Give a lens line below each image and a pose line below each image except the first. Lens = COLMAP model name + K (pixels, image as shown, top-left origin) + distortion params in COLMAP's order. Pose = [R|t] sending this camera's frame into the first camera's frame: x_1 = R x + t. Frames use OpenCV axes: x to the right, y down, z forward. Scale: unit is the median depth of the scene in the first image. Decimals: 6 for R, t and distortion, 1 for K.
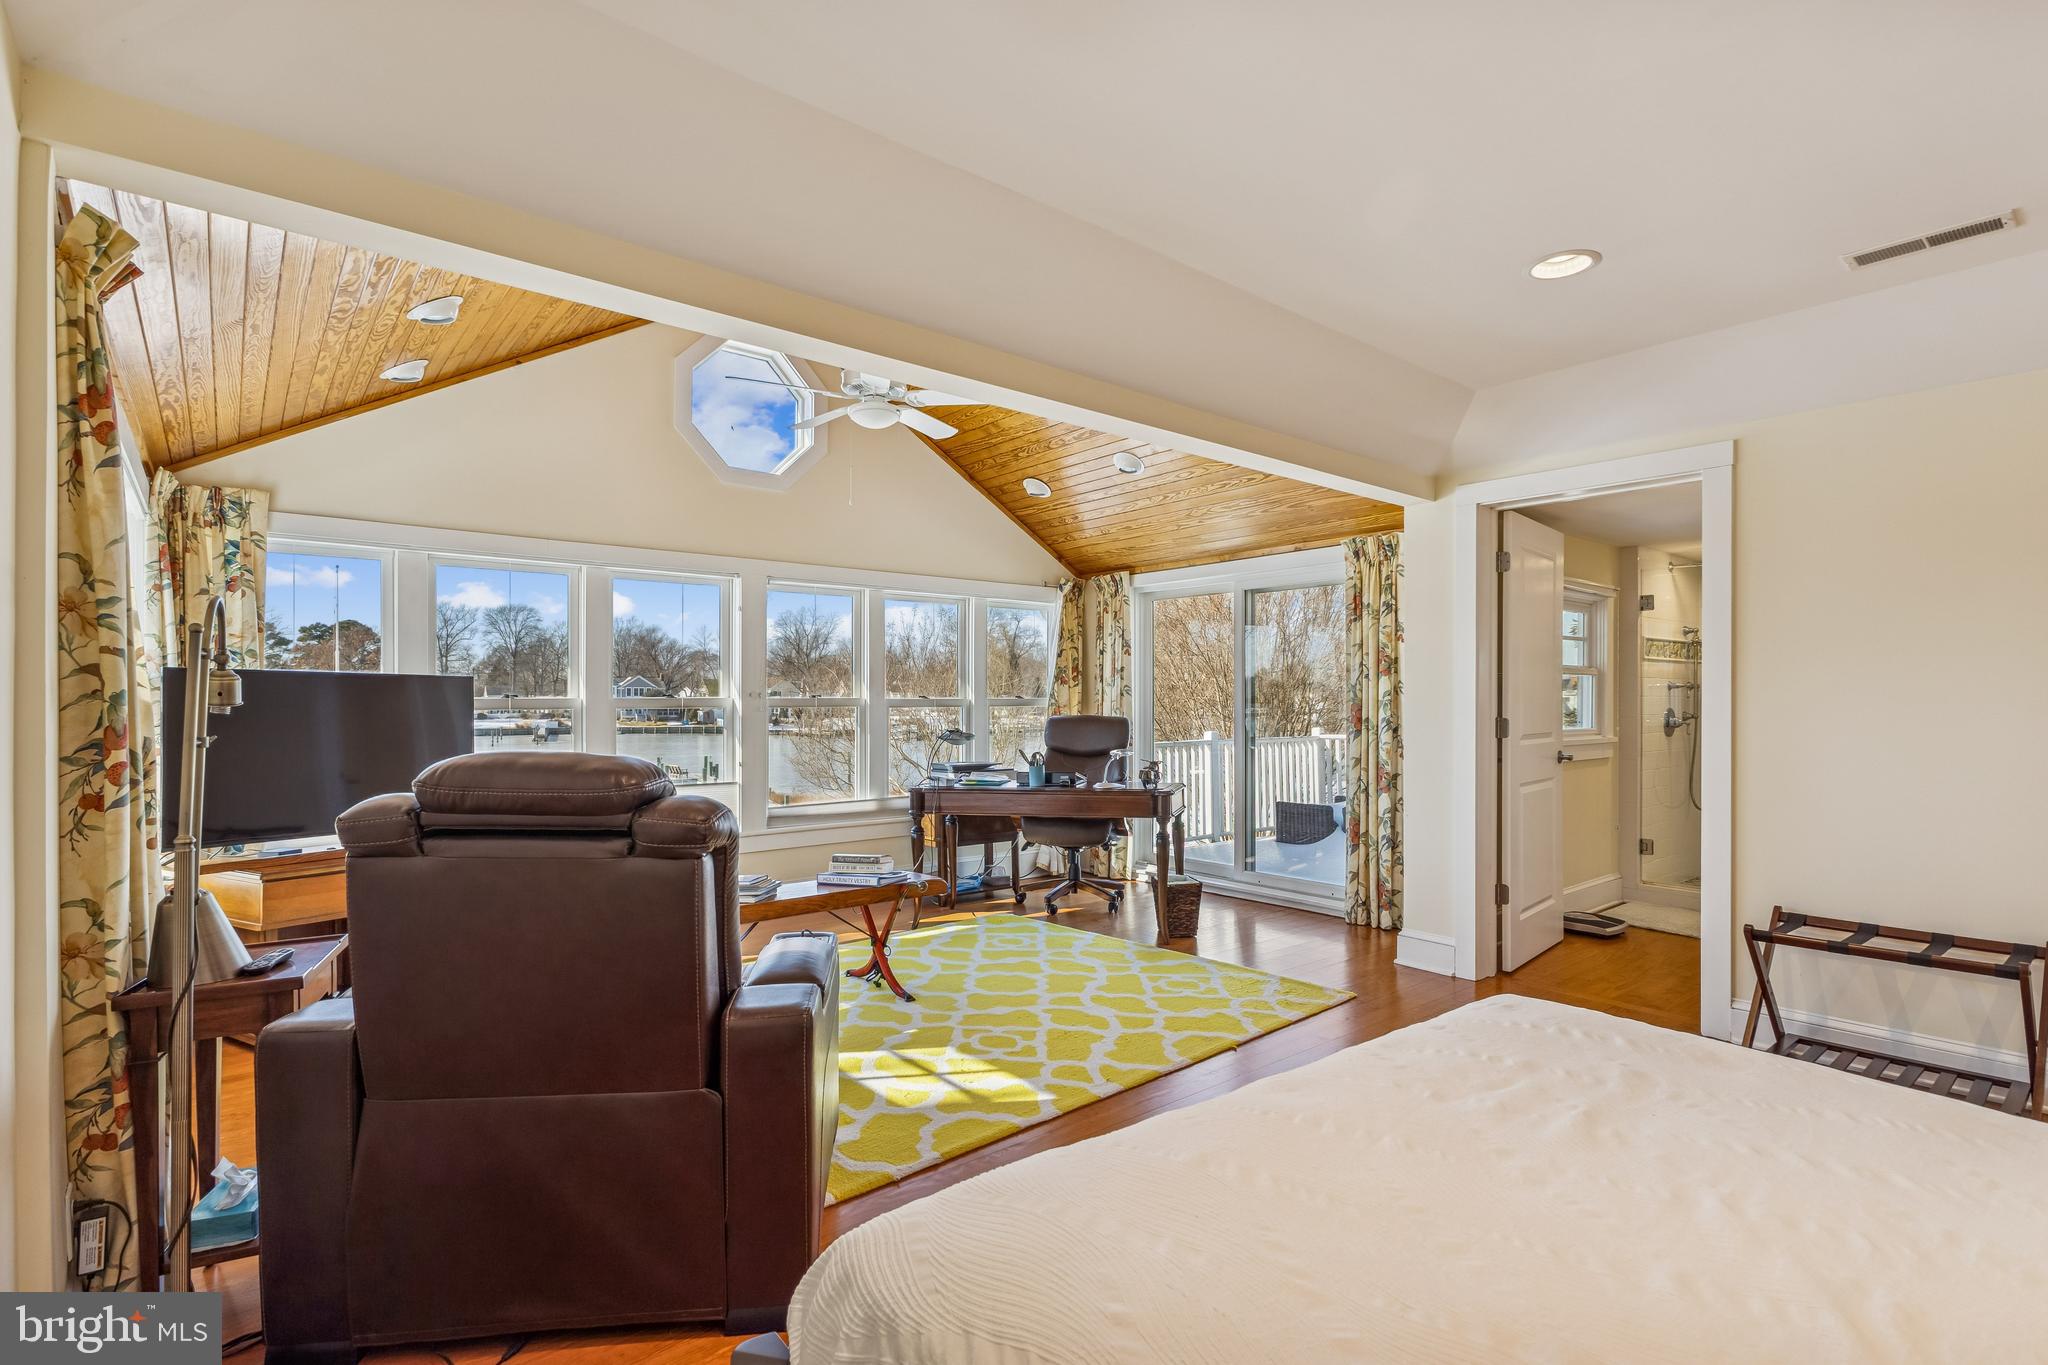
lens RADIAL K [[976.0, 0, 1026.2], [0, 976.0, 706.7], [0, 0, 1]] dist [0.000159, 0.000013]
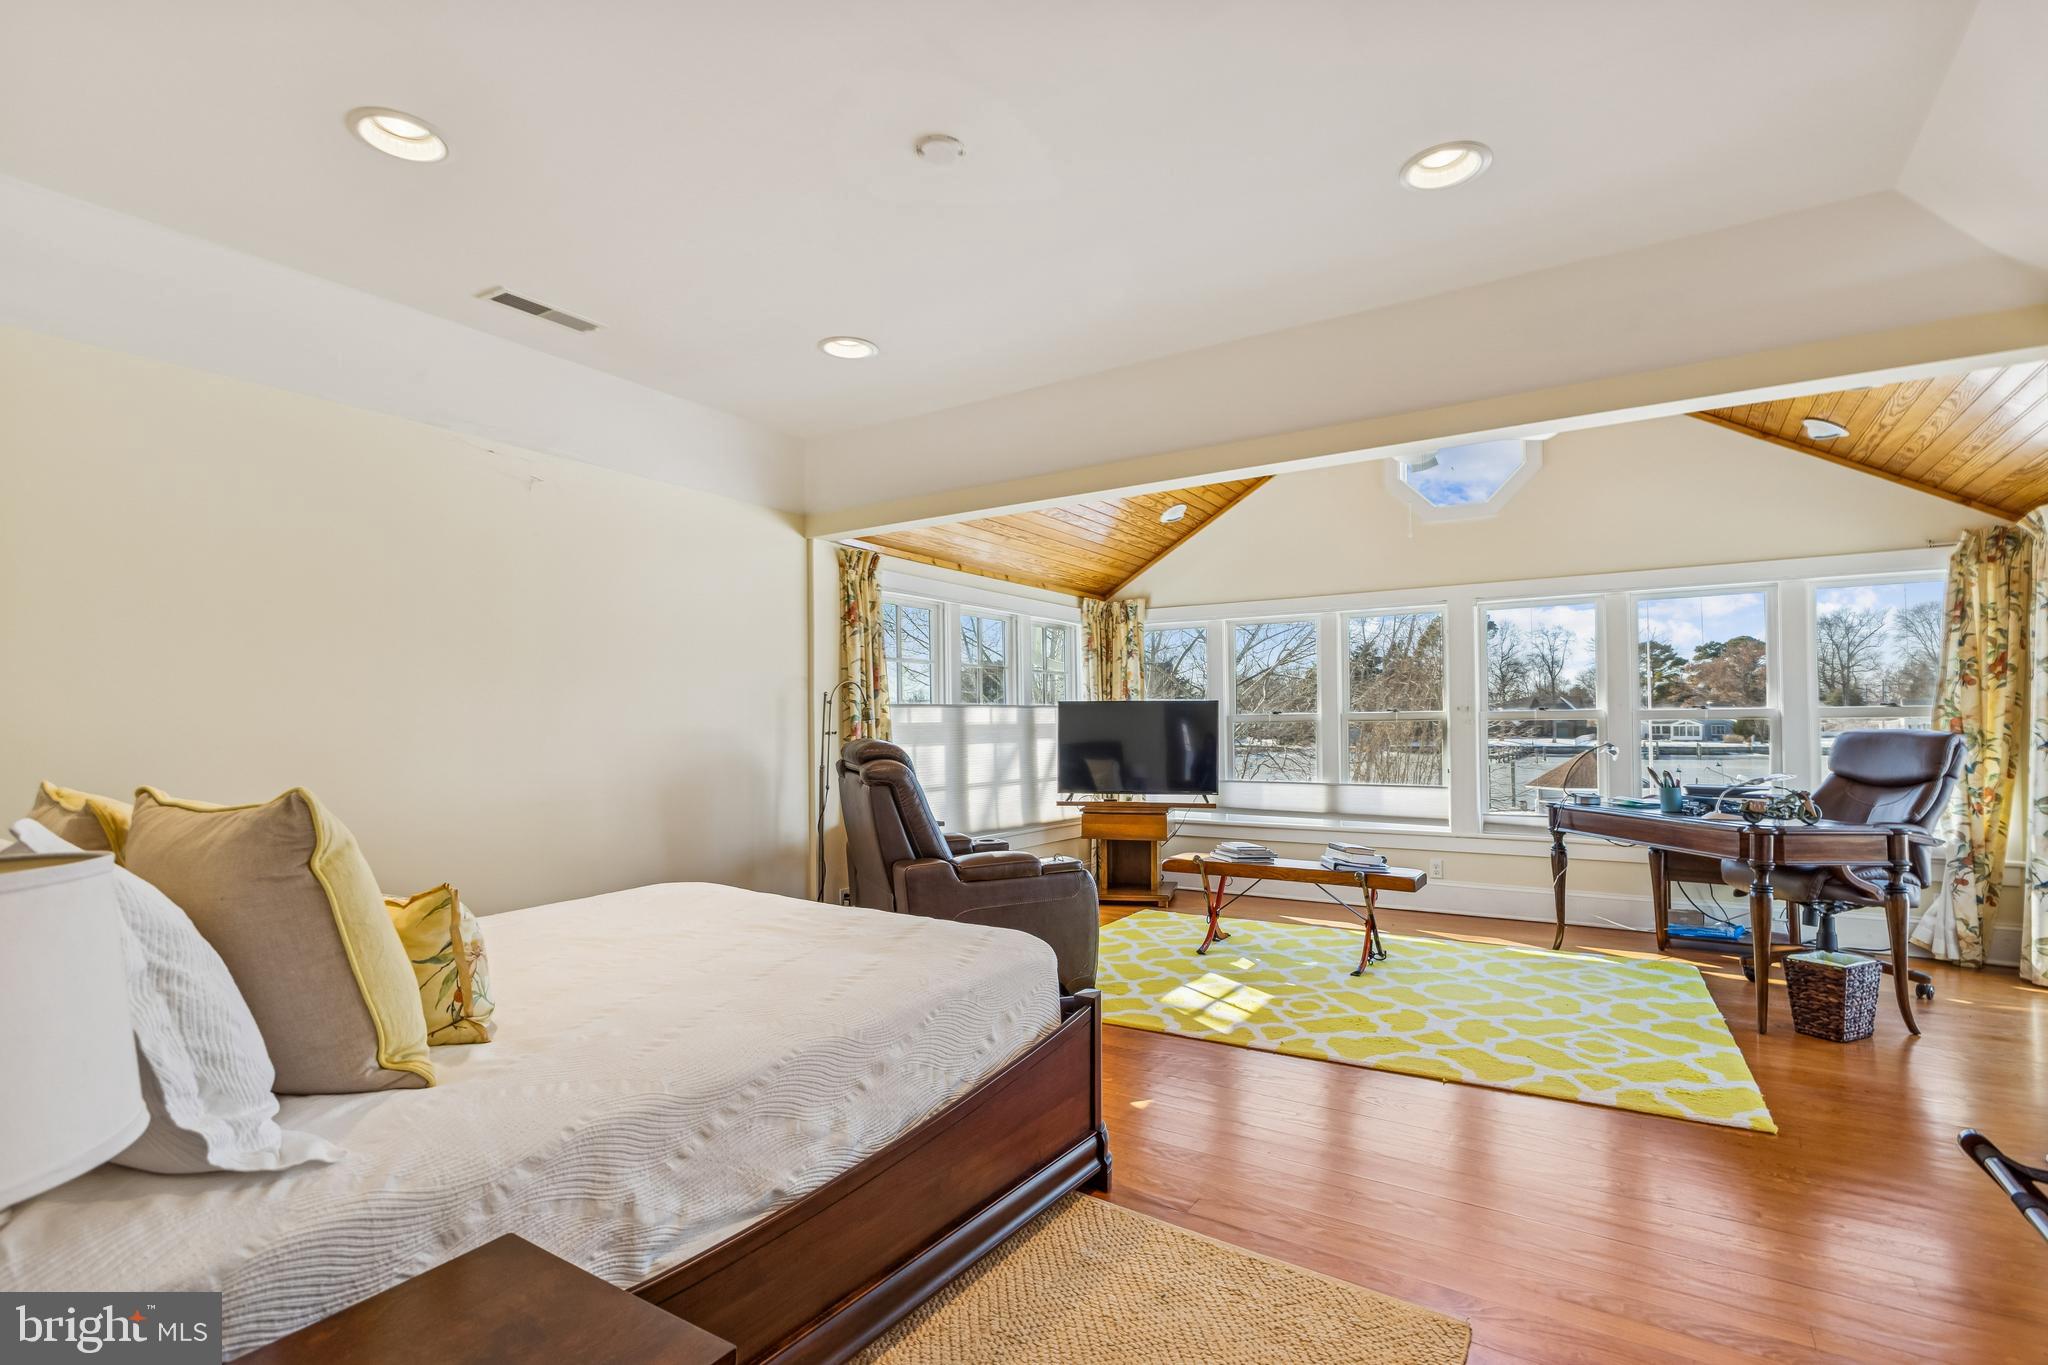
lens RADIAL K [[955.2, 0, 1026.9], [0, 955.2, 718.8], [0, 0, 1]] dist [-0.001164, -0.000110]
pose [[0.298573, -0.005629, -0.954370, 0.855249], [0.001639, 0.999984, -0.005385, 0.005706], [0.954385, 0.000043, 0.298577, 0.303562]]
